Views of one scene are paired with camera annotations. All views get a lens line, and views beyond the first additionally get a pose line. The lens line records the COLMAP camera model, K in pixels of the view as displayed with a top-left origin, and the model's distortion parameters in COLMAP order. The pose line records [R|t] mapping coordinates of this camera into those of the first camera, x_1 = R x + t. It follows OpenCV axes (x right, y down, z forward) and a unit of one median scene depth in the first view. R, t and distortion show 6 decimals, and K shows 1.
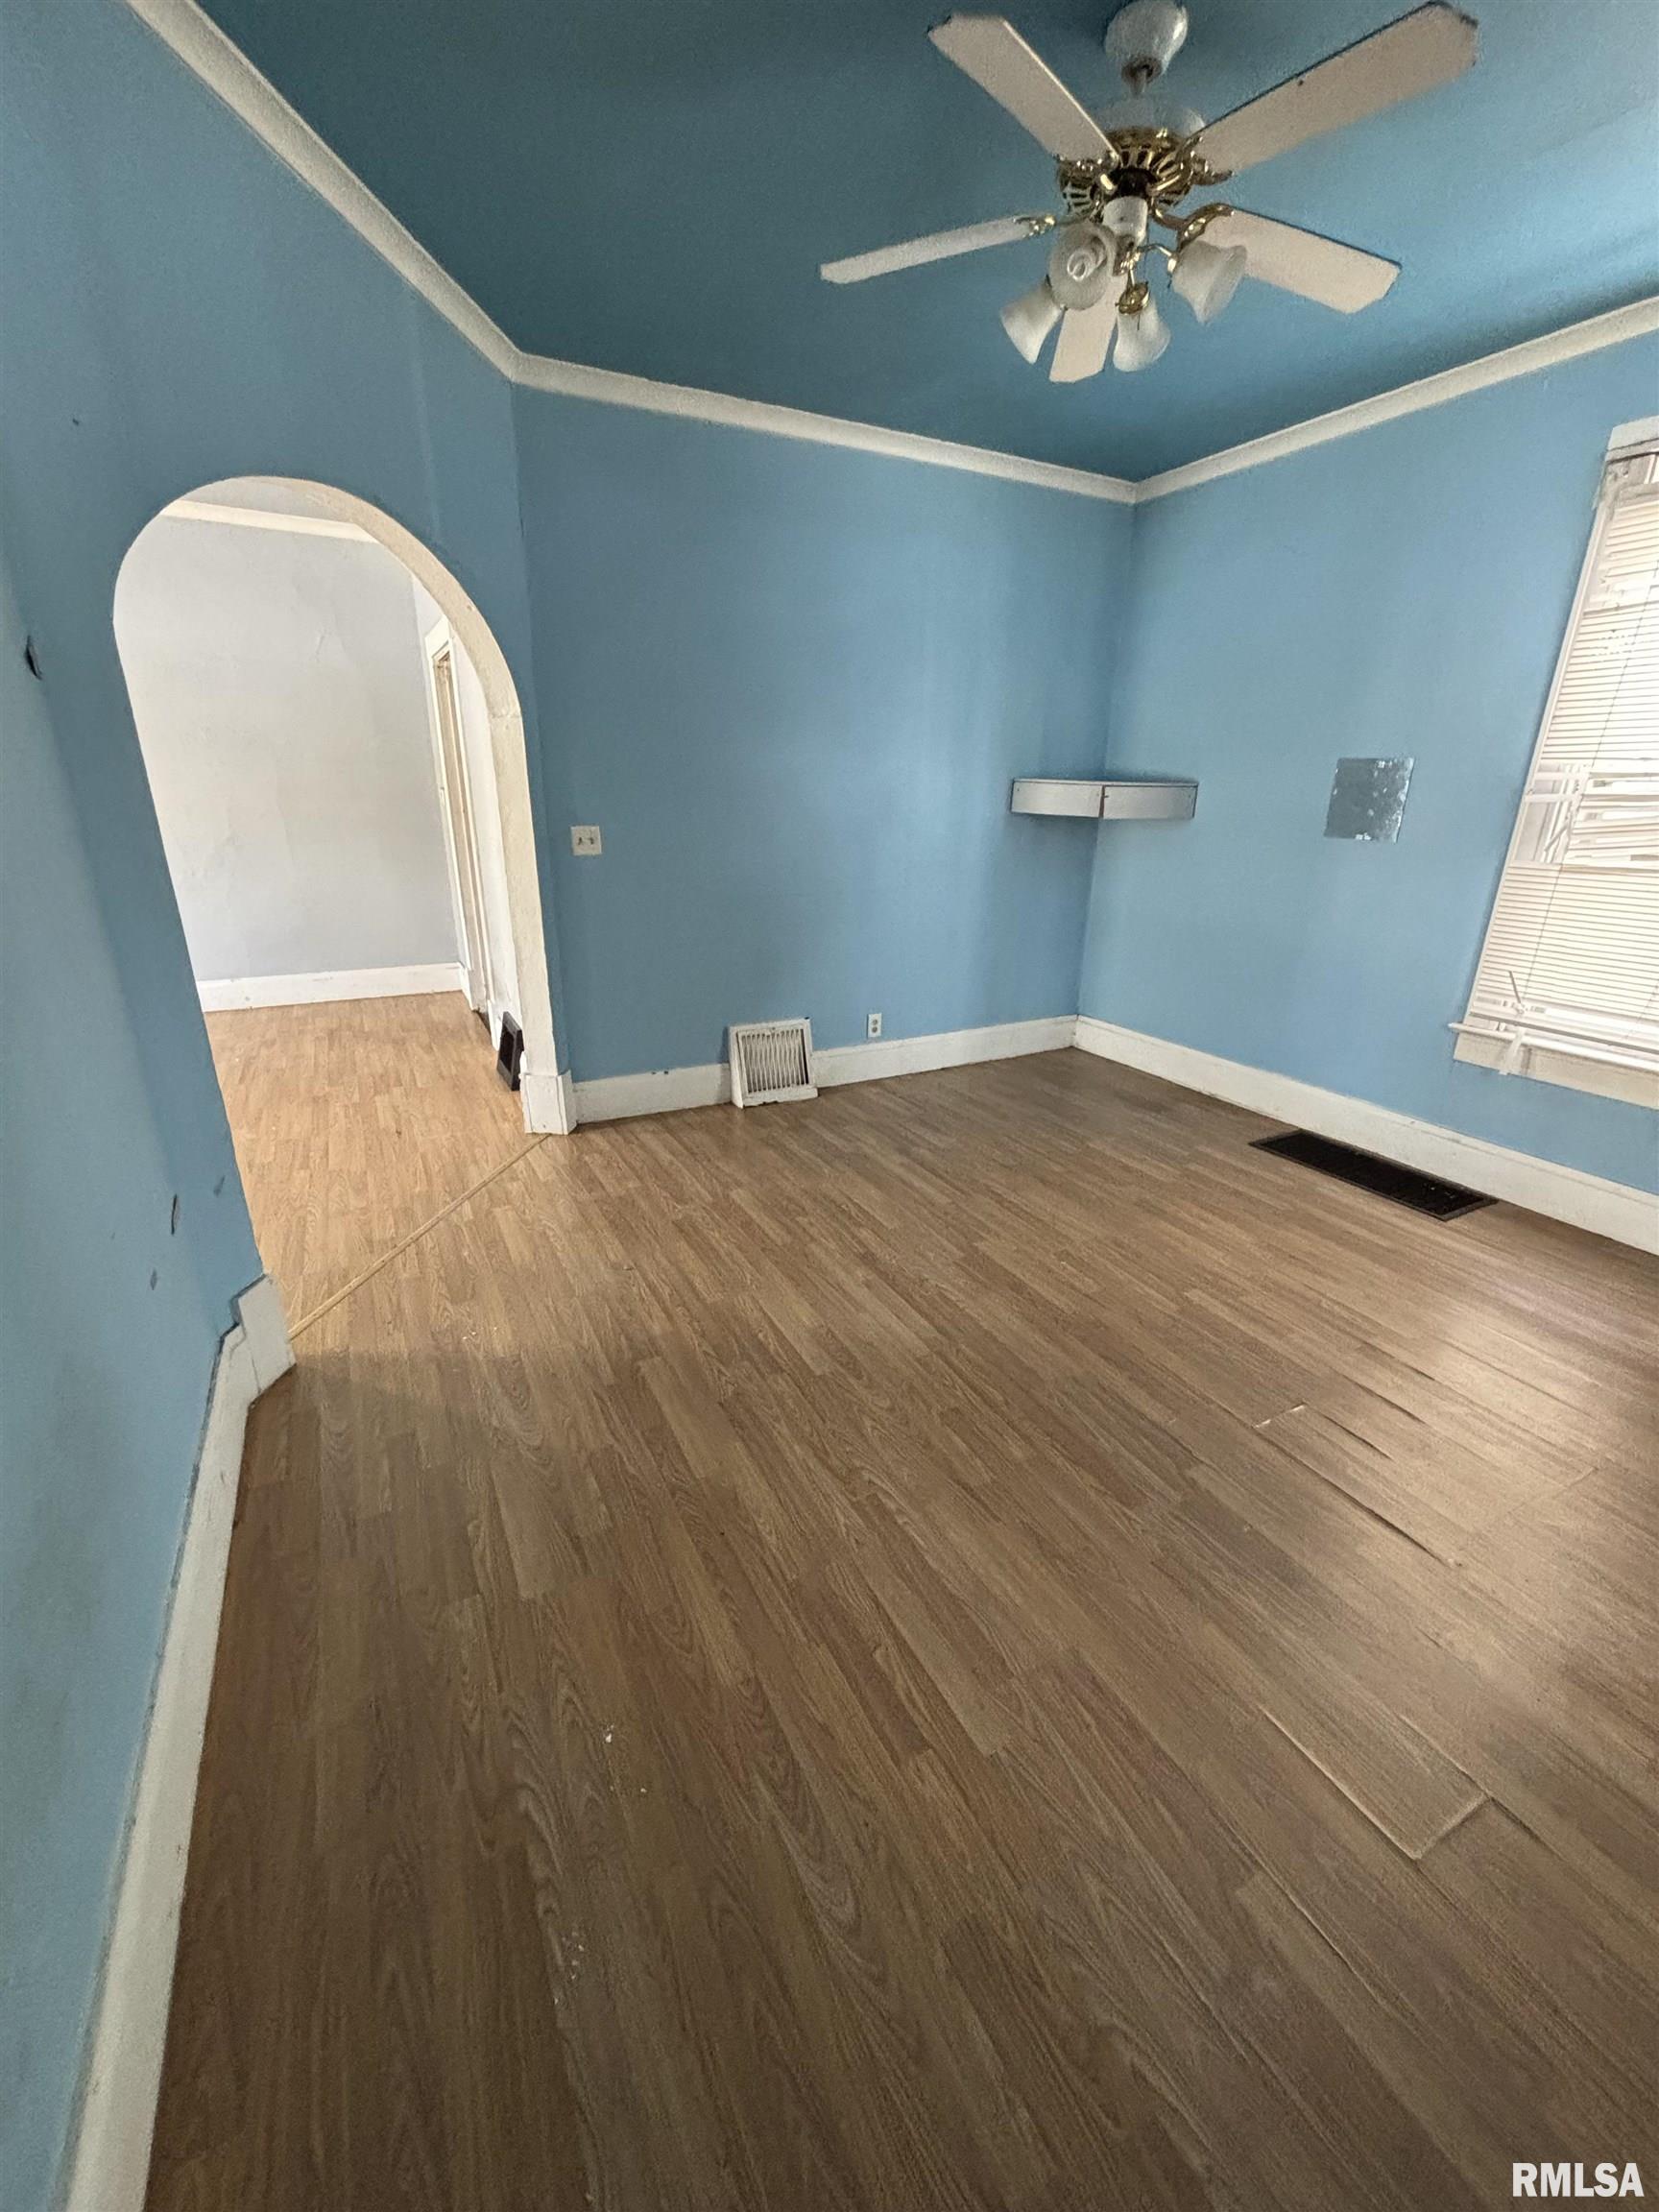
lens RADIAL K [[890.6, 0, 829.5], [0, 890.6, 1106.0], [0, 0, 1]] dist [0.001536, -0.006879]
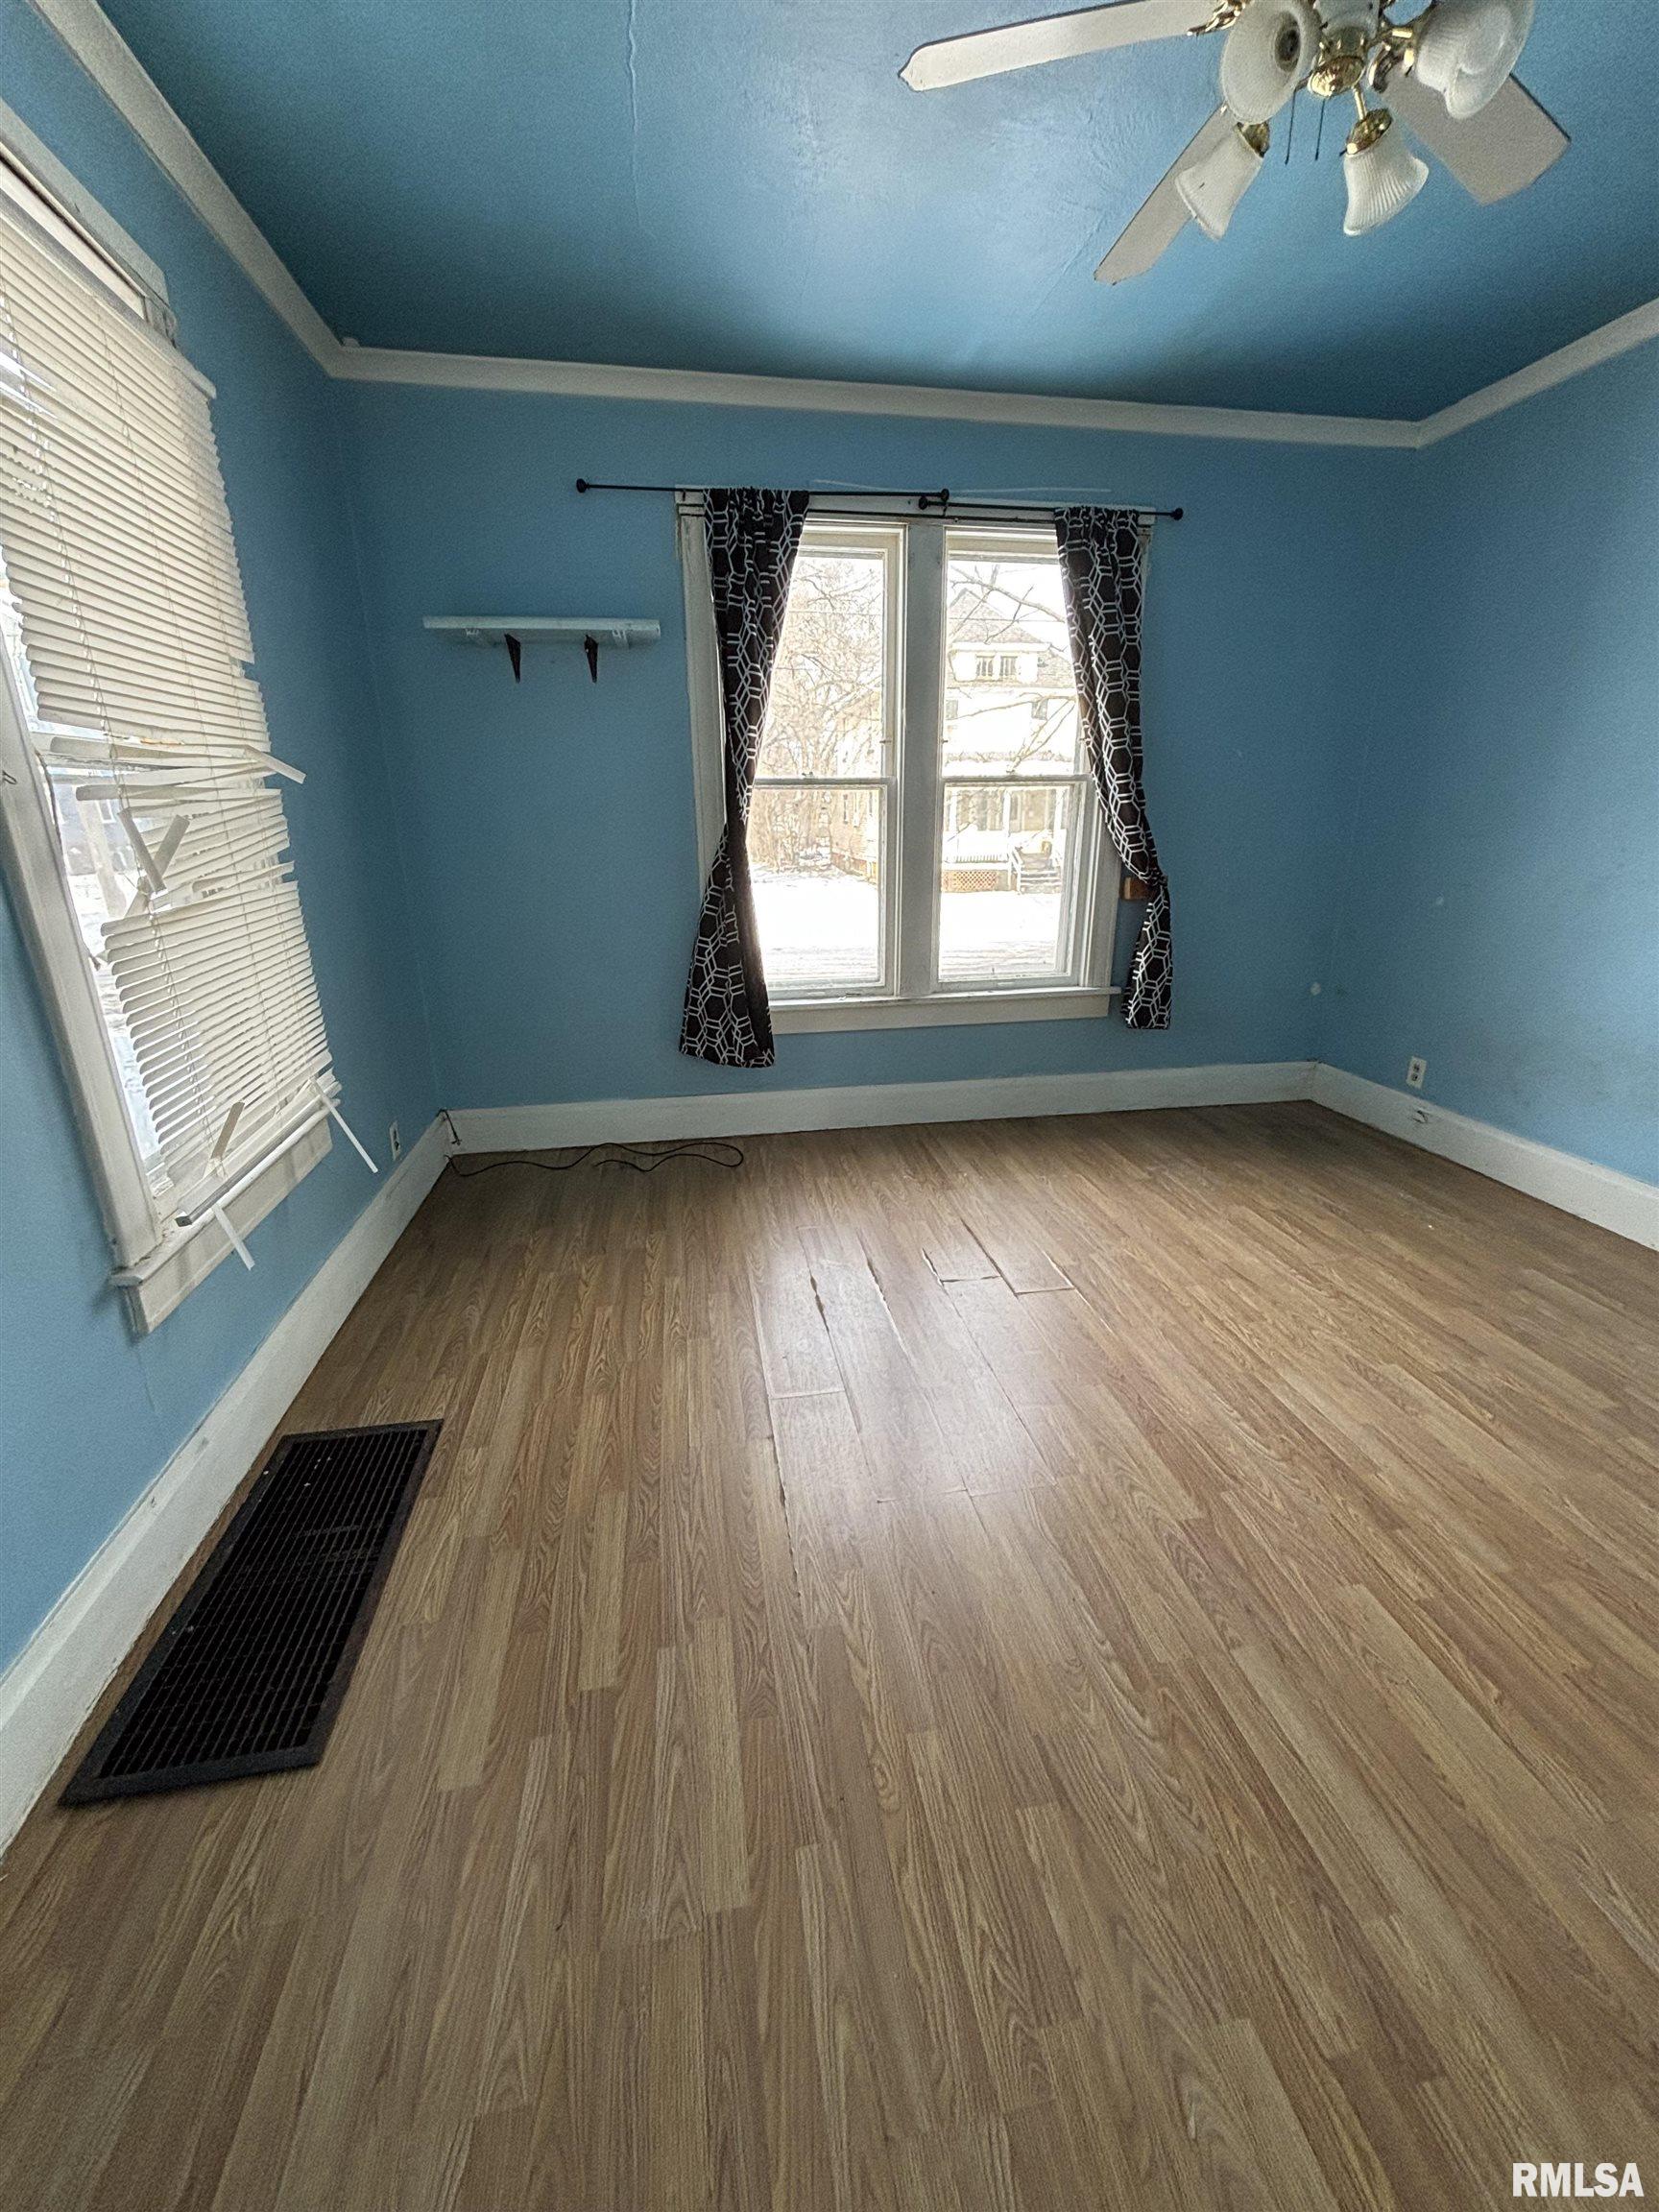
lens RADIAL K [[890.6, 0, 829.5], [0, 890.6, 1106.0], [0, 0, 1]] dist [0.001536, -0.006879]
pose [[-0.949319, -0.108903, 0.294846, 0.356367], [0.098788, 0.787146, 0.608804, -0.655443], [-0.298387, 0.607076, -0.736494, 1.885195]]
